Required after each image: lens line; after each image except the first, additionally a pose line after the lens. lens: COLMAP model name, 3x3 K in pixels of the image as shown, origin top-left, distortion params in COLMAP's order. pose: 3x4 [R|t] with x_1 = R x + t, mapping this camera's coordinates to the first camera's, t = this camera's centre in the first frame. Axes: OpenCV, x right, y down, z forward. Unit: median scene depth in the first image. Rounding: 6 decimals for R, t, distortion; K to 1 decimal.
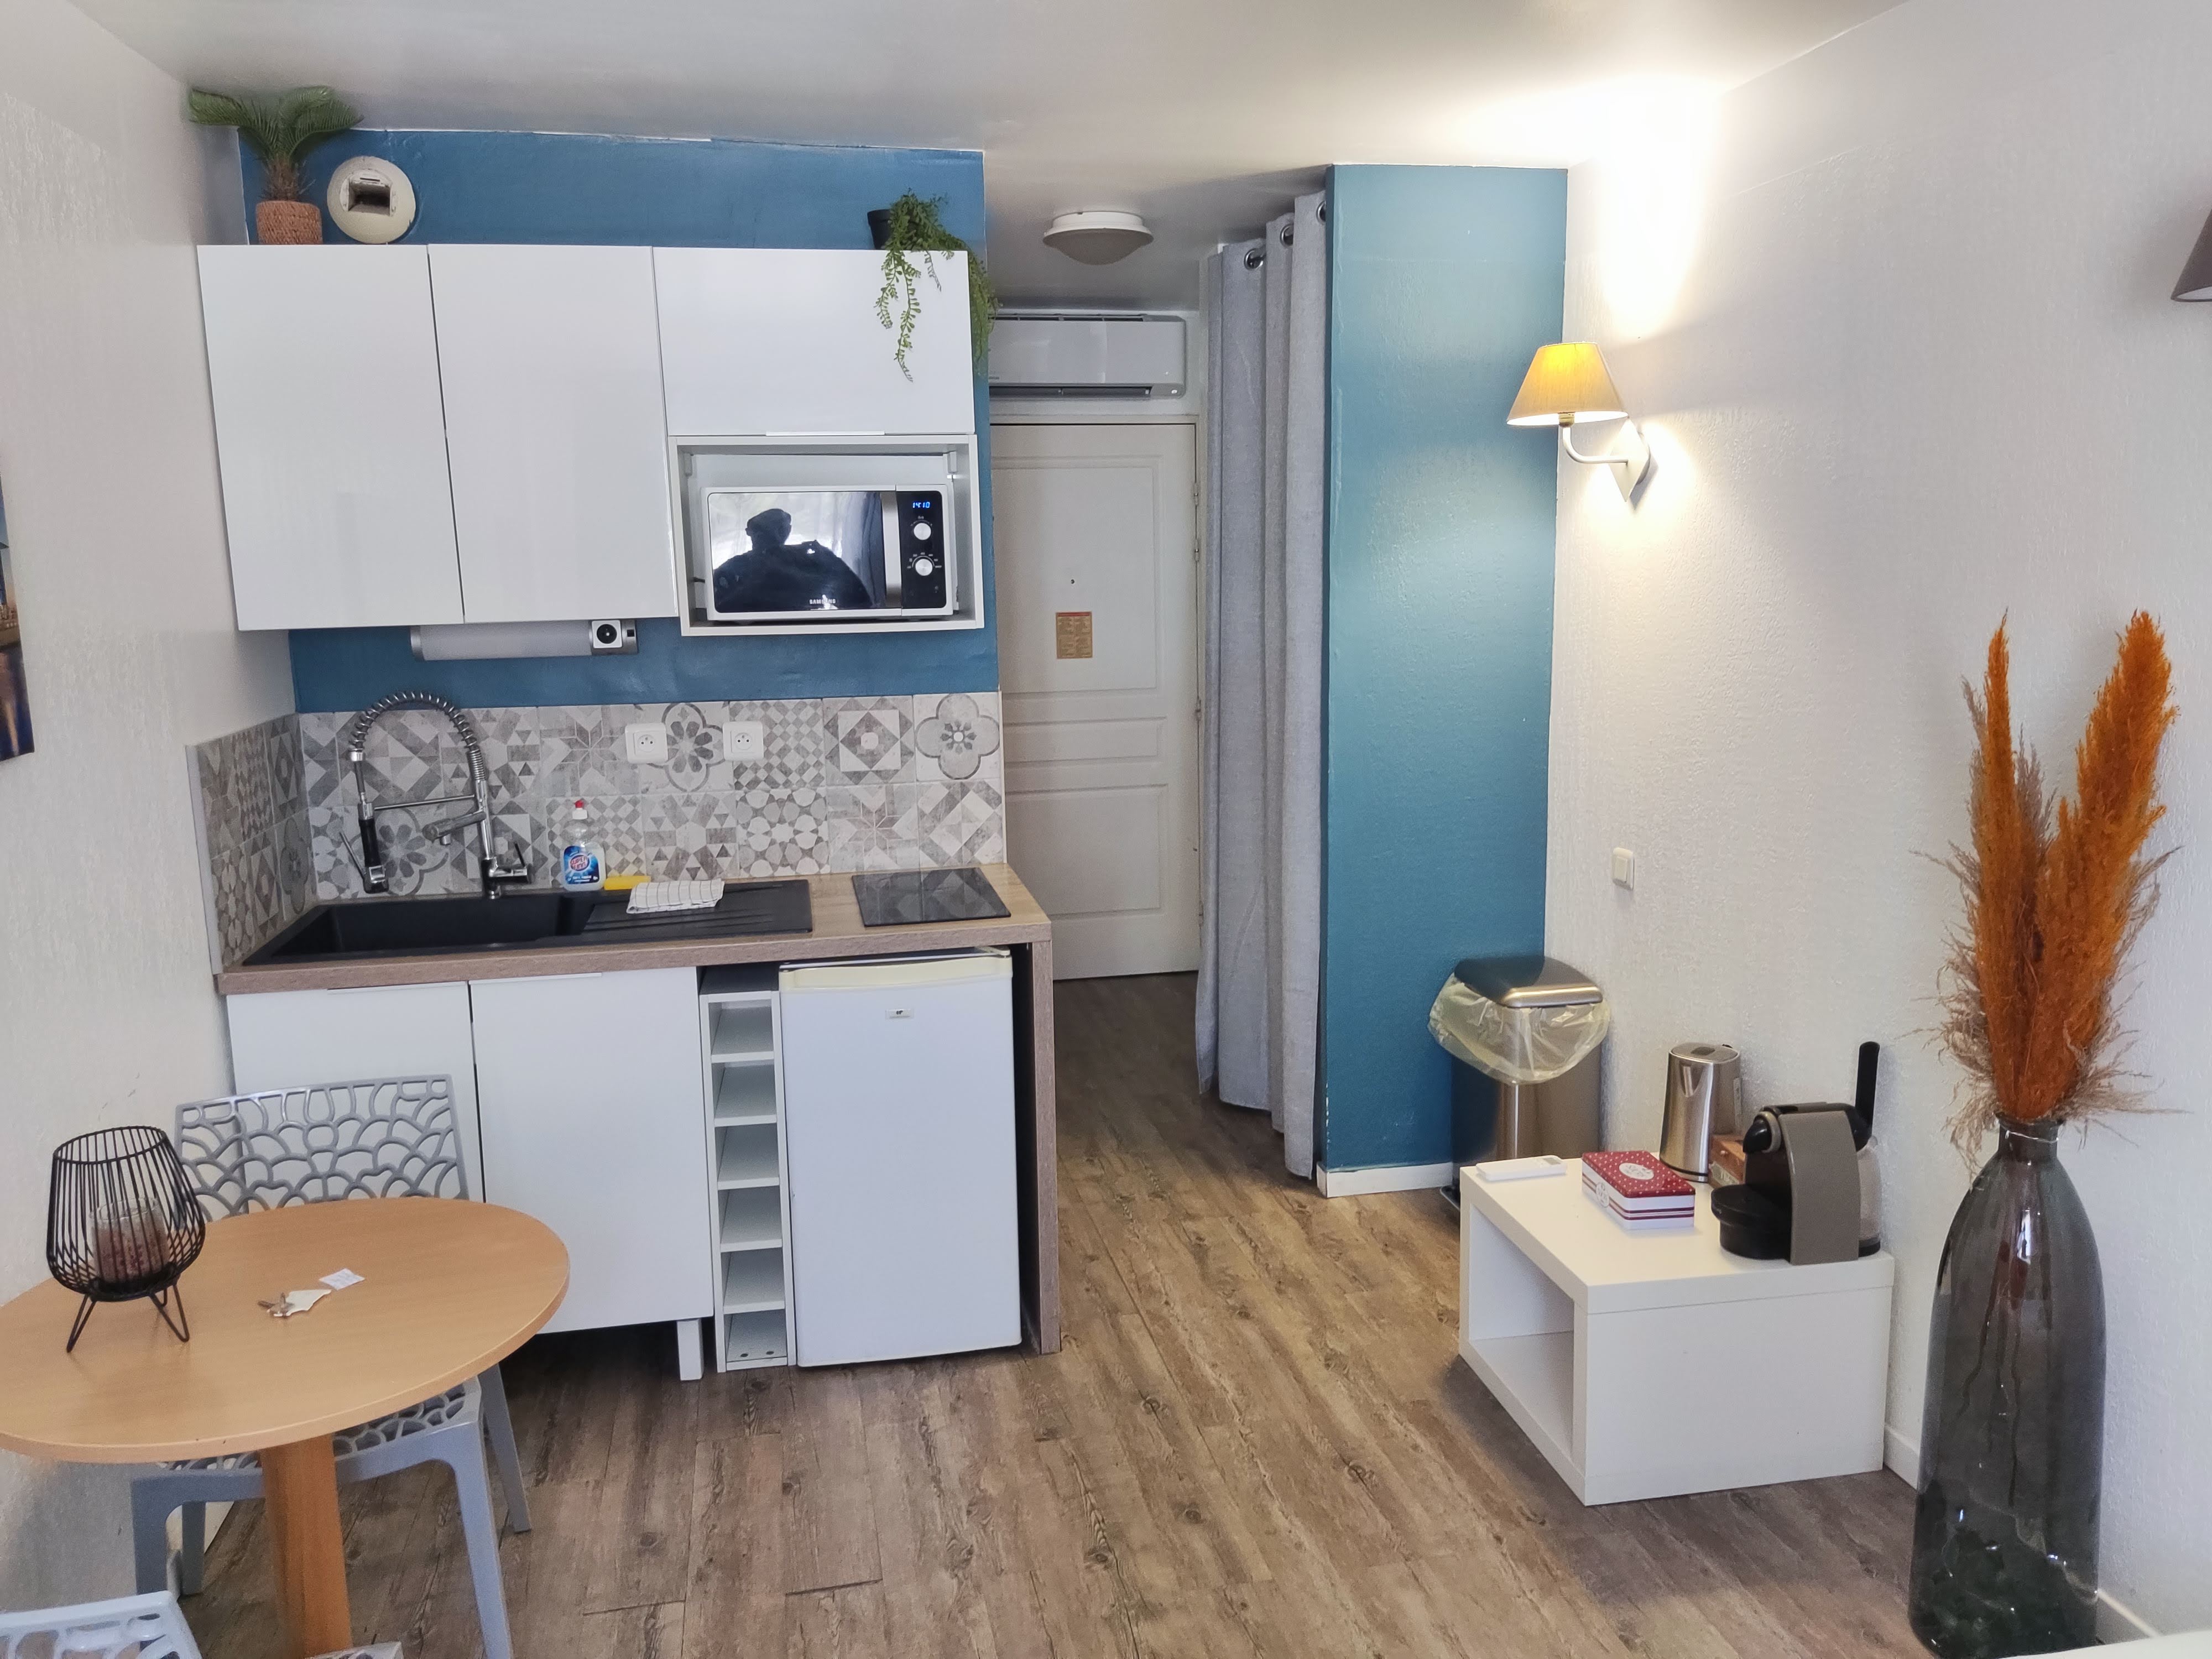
lens RADIAL K [[1645.3, 0, 1106.0], [0, 1645.3, 829.5], [0, 0, 1]] dist [0.094010, -0.153594]
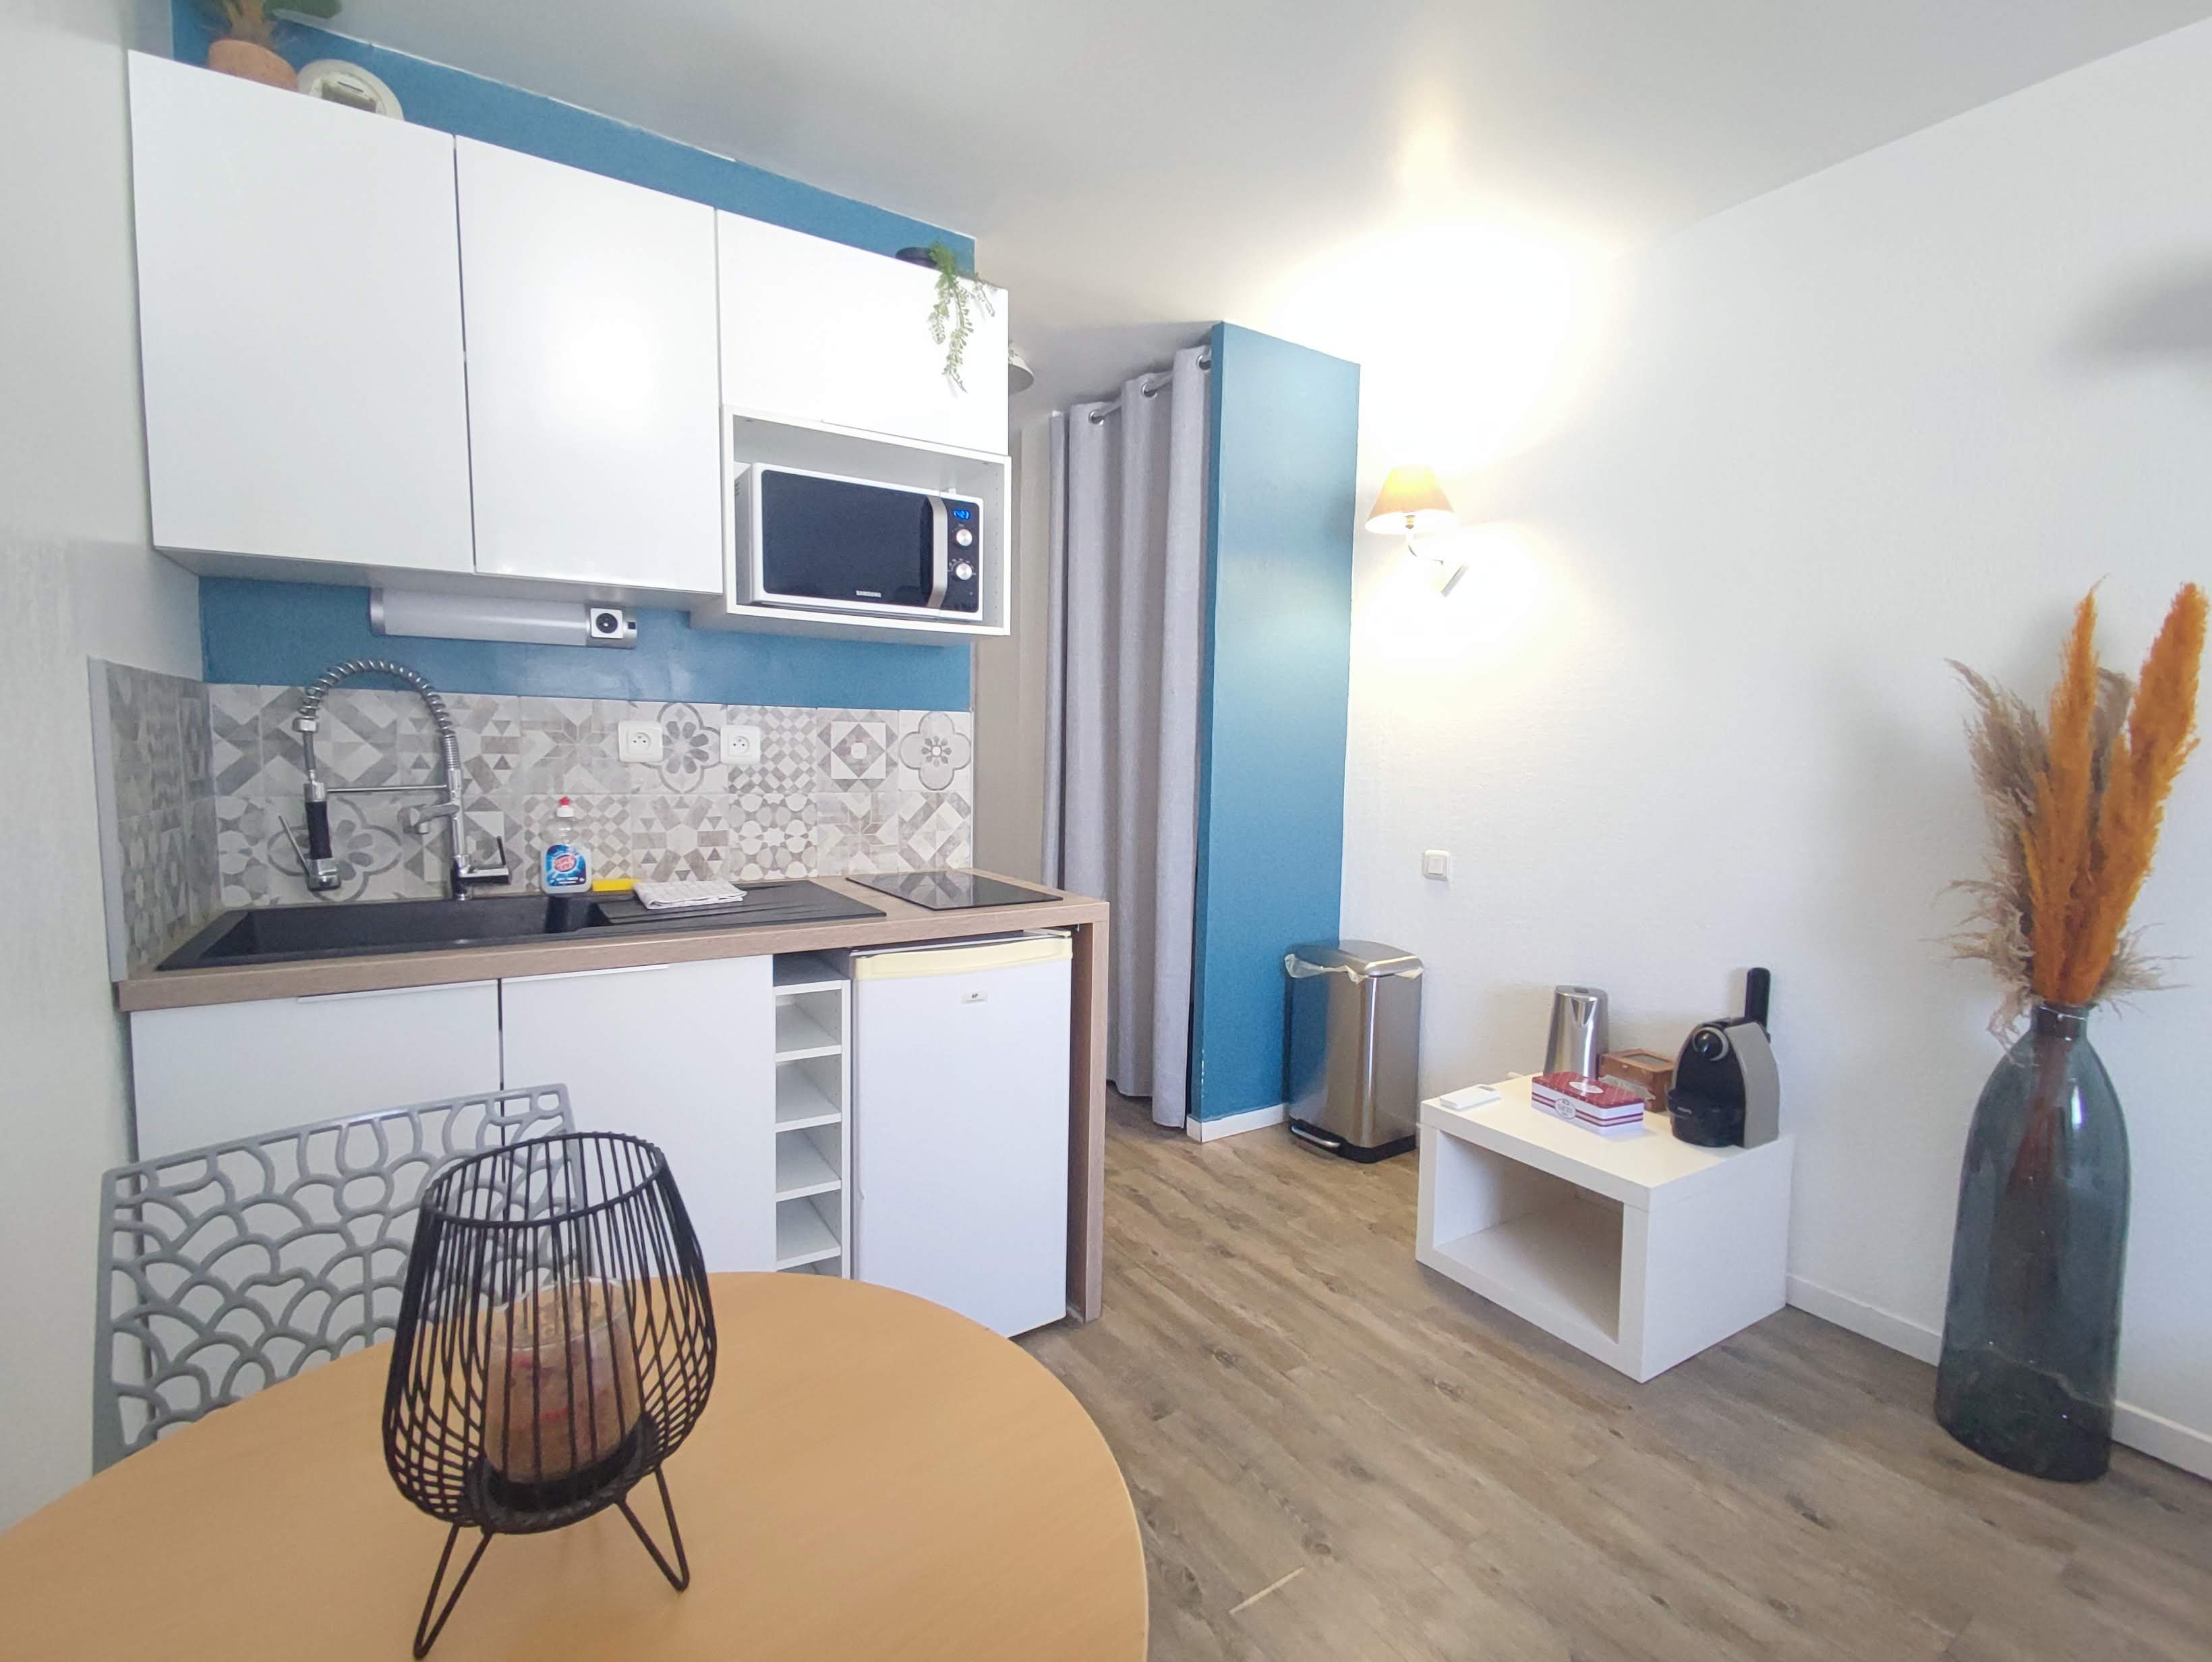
lens RADIAL K [[1015.3, 0, 1106.0], [0, 1015.3, 831.0], [0, 0, 1]] dist [0.008659, 0.000269]
pose [[0.929134, 0.004224, 0.369719, -0.246734], [0.027368, 0.996406, -0.080162, 0.056722], [-0.368729, 0.084599, 0.925679, 0.352448]]
